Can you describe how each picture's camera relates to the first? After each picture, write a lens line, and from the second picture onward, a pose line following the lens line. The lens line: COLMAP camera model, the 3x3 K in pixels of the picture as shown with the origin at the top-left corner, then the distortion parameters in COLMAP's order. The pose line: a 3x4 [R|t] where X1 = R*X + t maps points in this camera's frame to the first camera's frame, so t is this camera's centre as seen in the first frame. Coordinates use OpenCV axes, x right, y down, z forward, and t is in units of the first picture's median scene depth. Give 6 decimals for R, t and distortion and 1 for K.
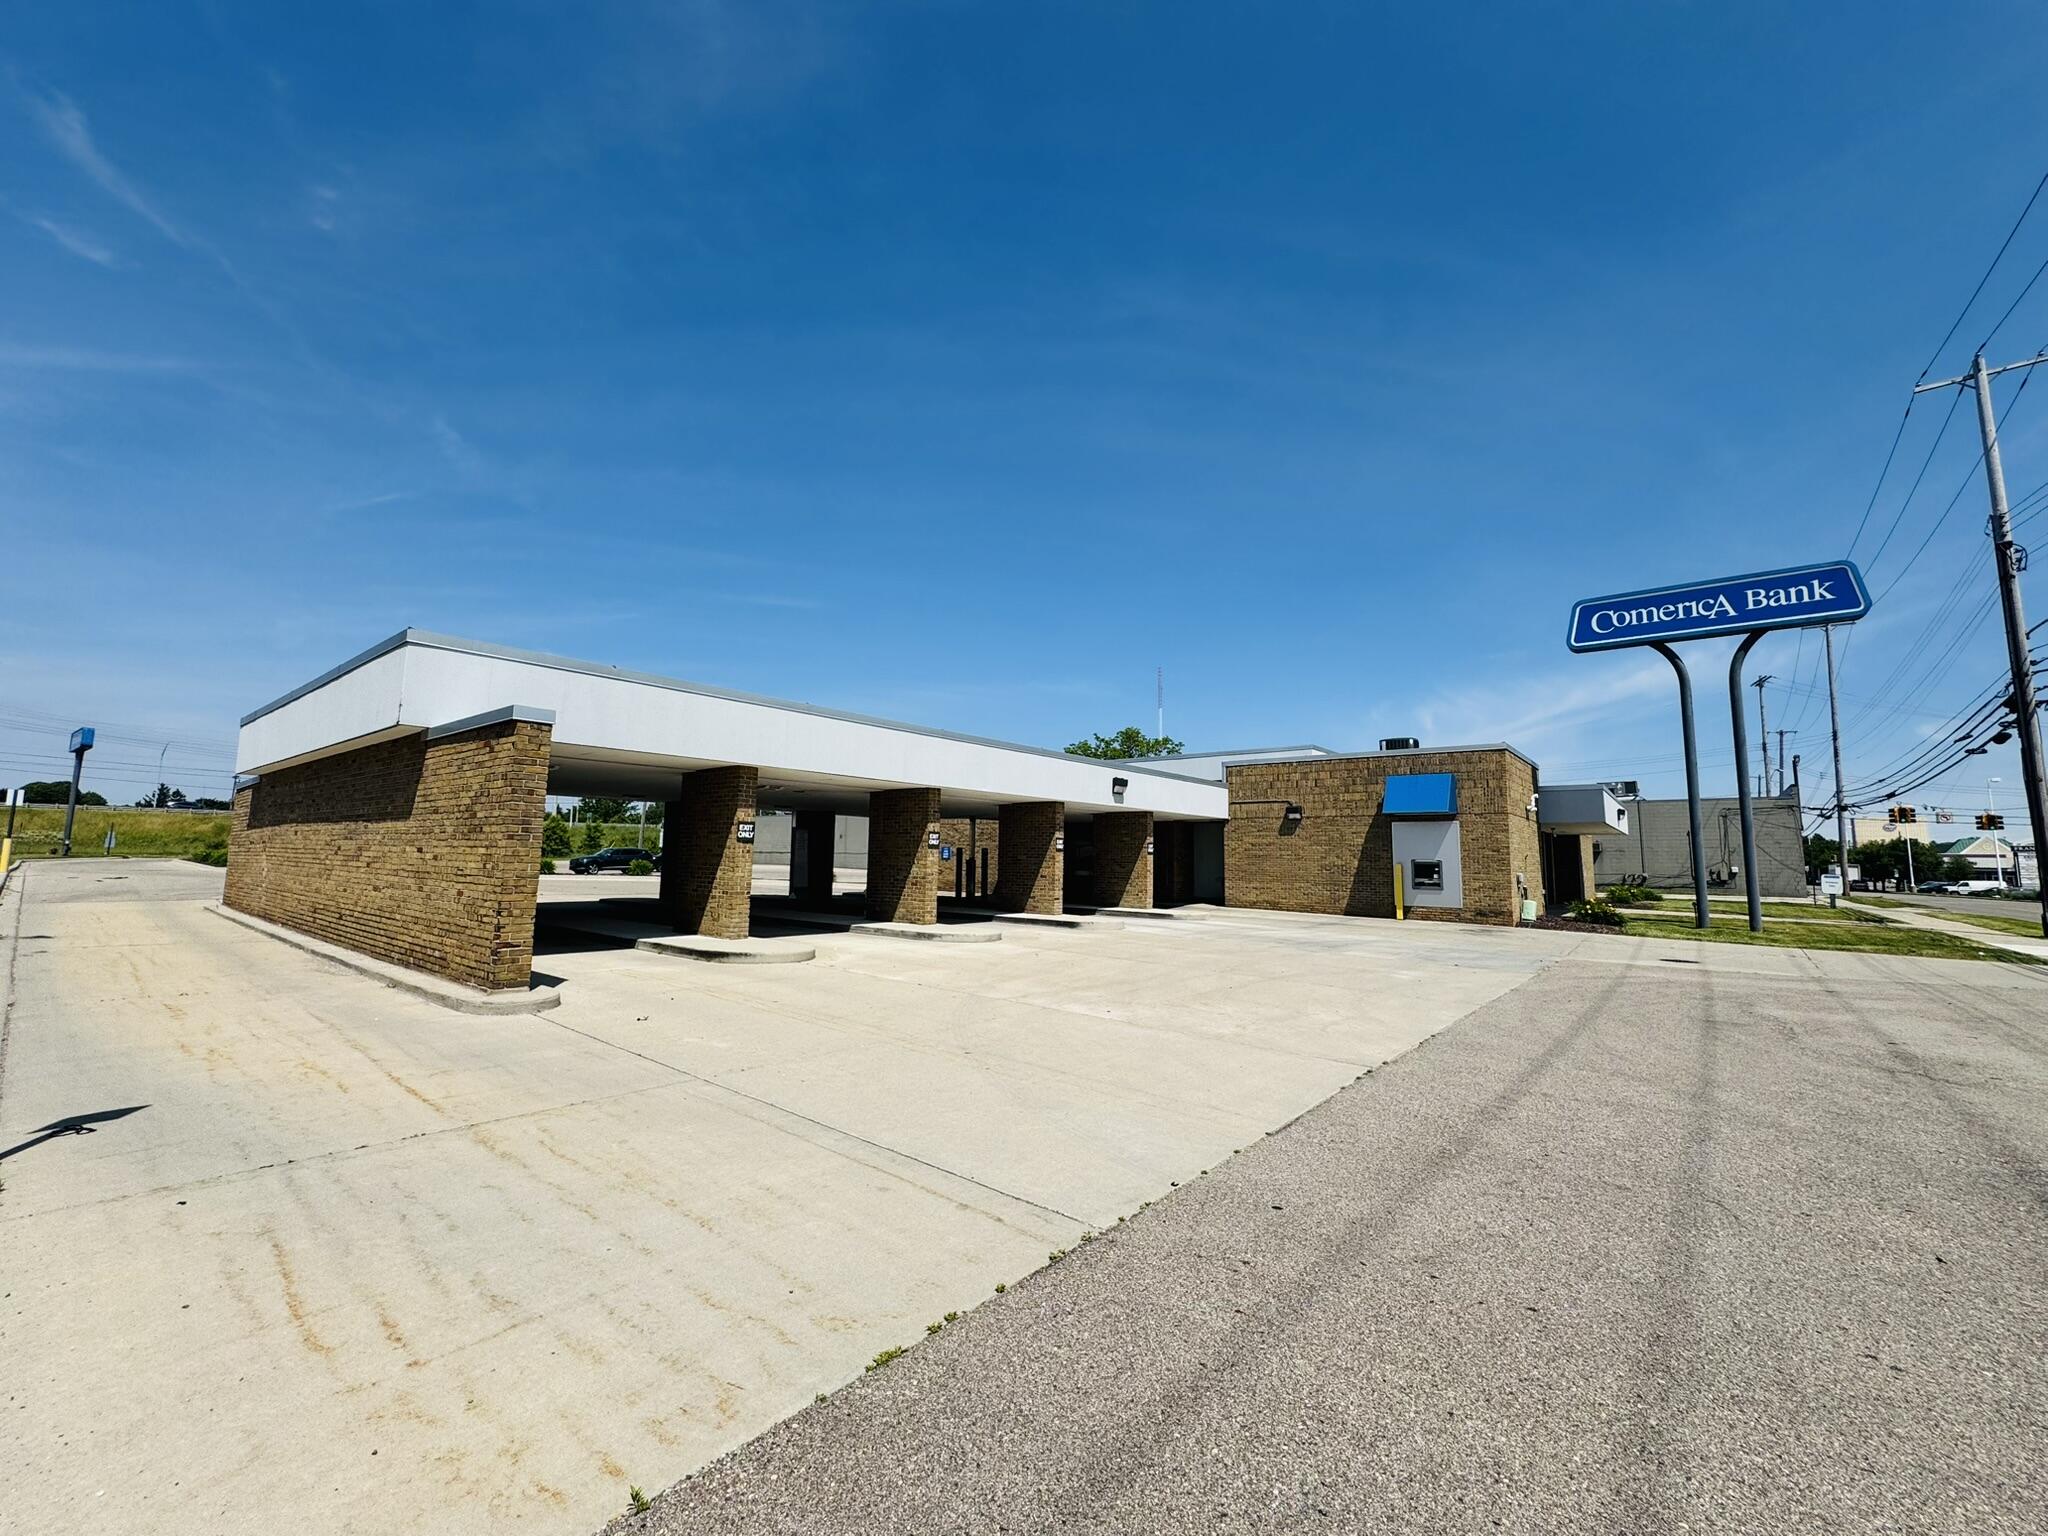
lens RADIAL K [[826.6, 0, 1024.0], [0, 826.6, 768.0], [0, 0, 1]] dist [-0.003125, 0.000736]
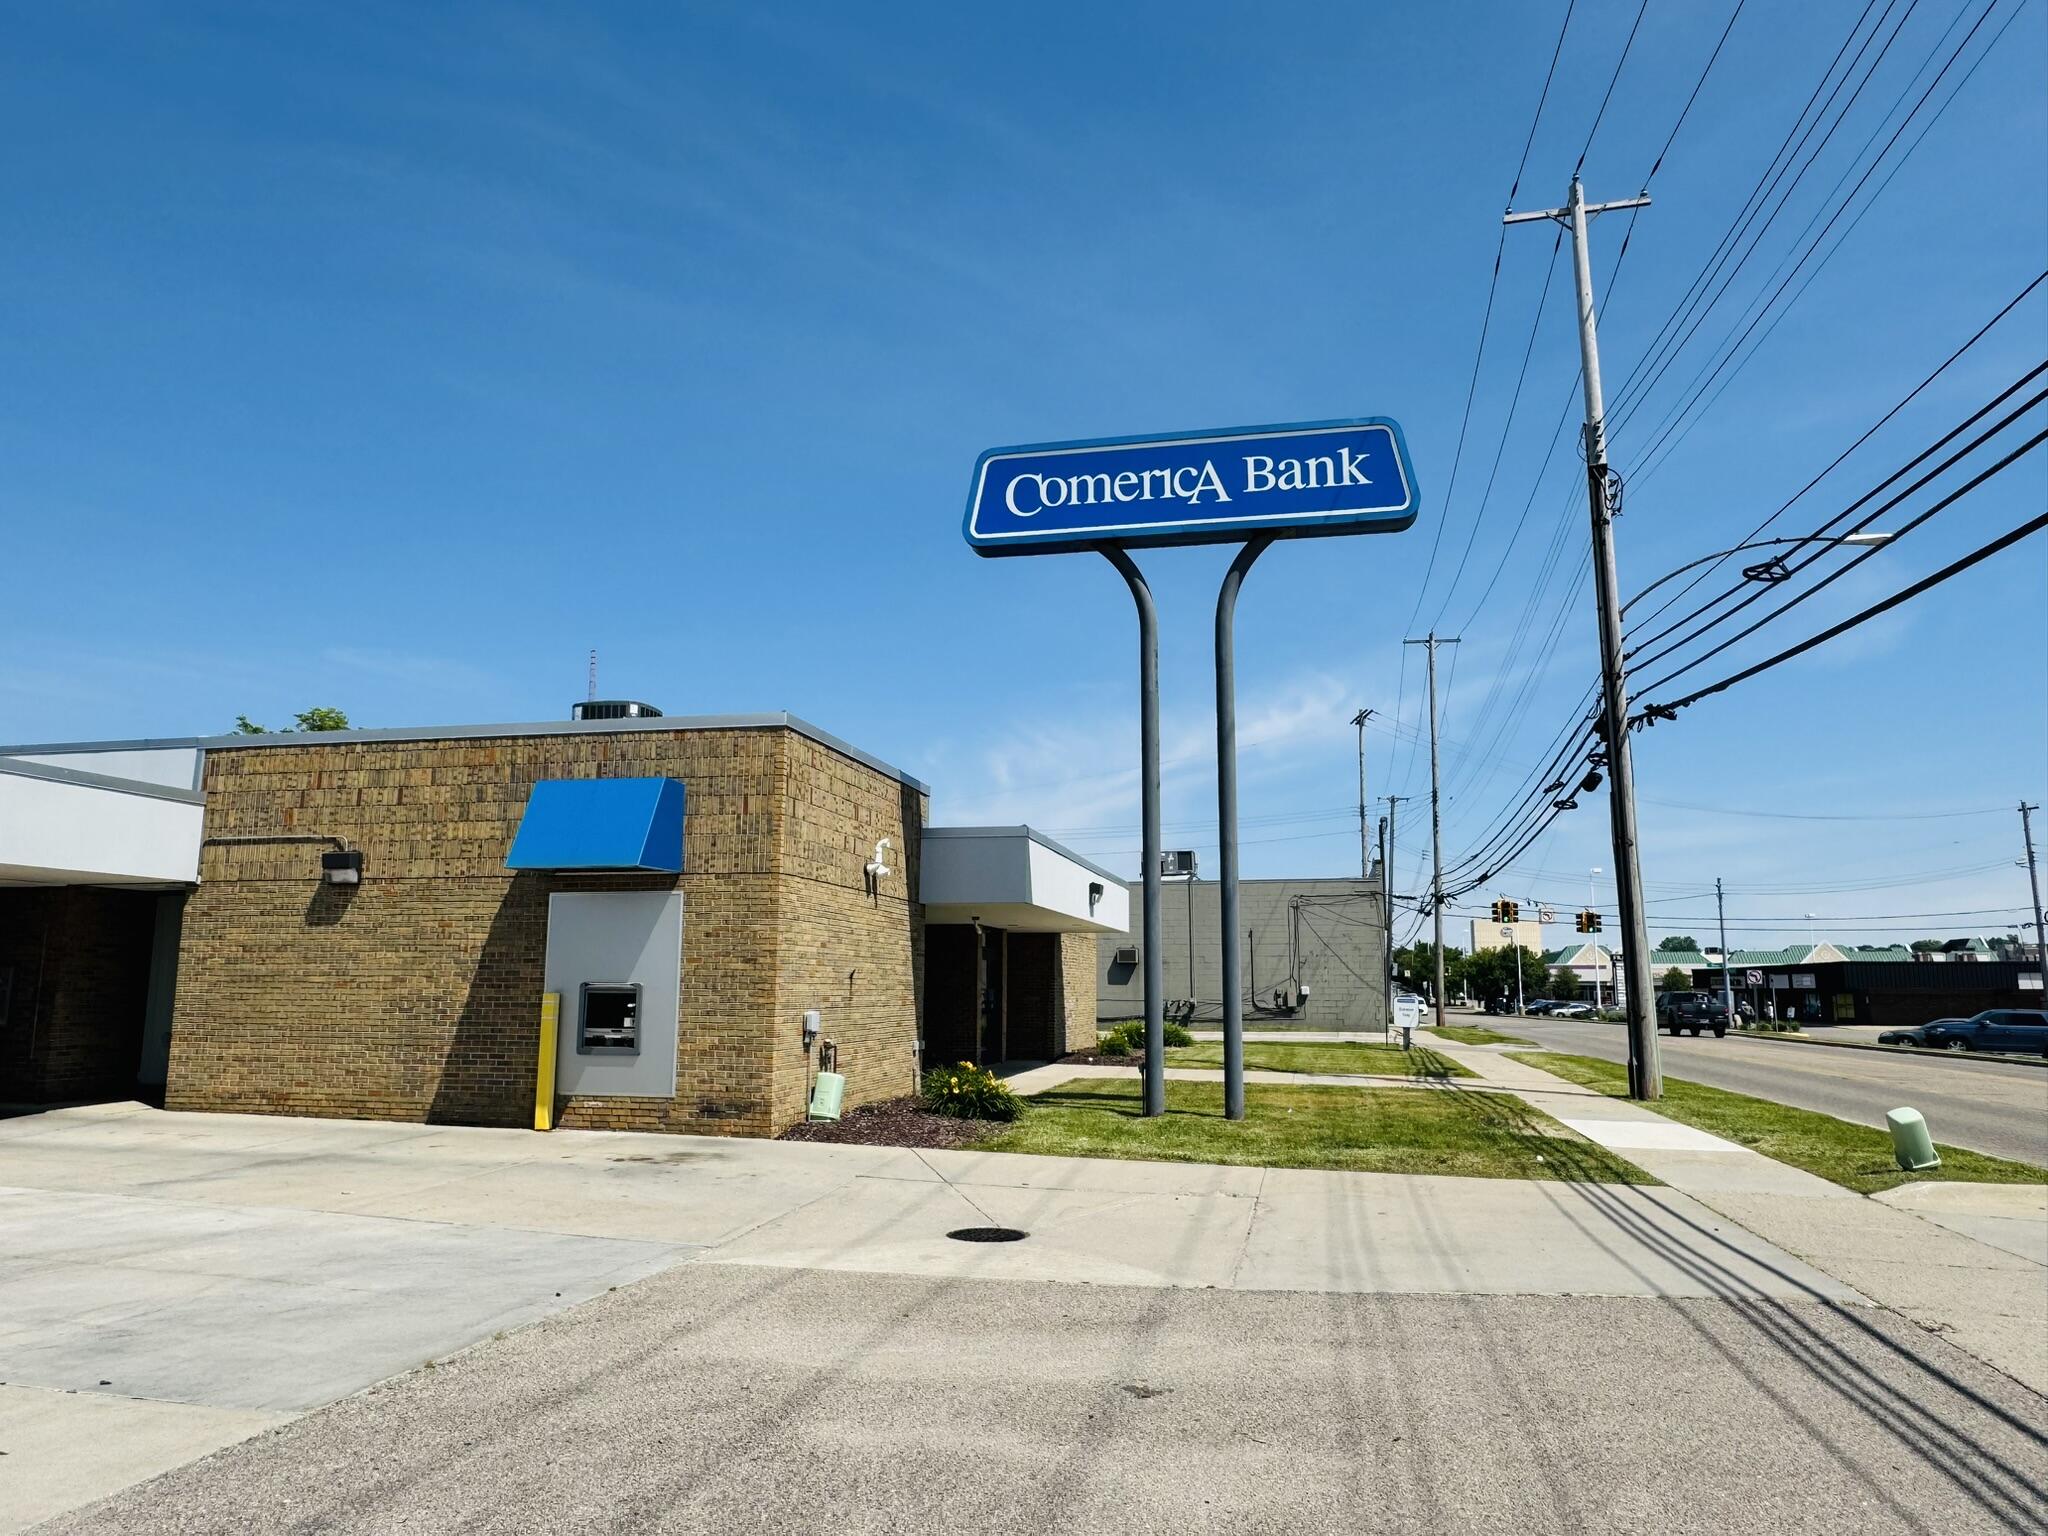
lens RADIAL K [[1392.0, 0, 1024.0], [0, 1392.0, 768.0], [0, 0, 1]] dist [-0.002303, -0.000881]
pose [[0.888660, 0.058556, 0.454813, 0.328718], [-0.039501, 0.997902, -0.051297, 0.028907], [-0.456863, 0.027620, 0.889108, 0.260752]]
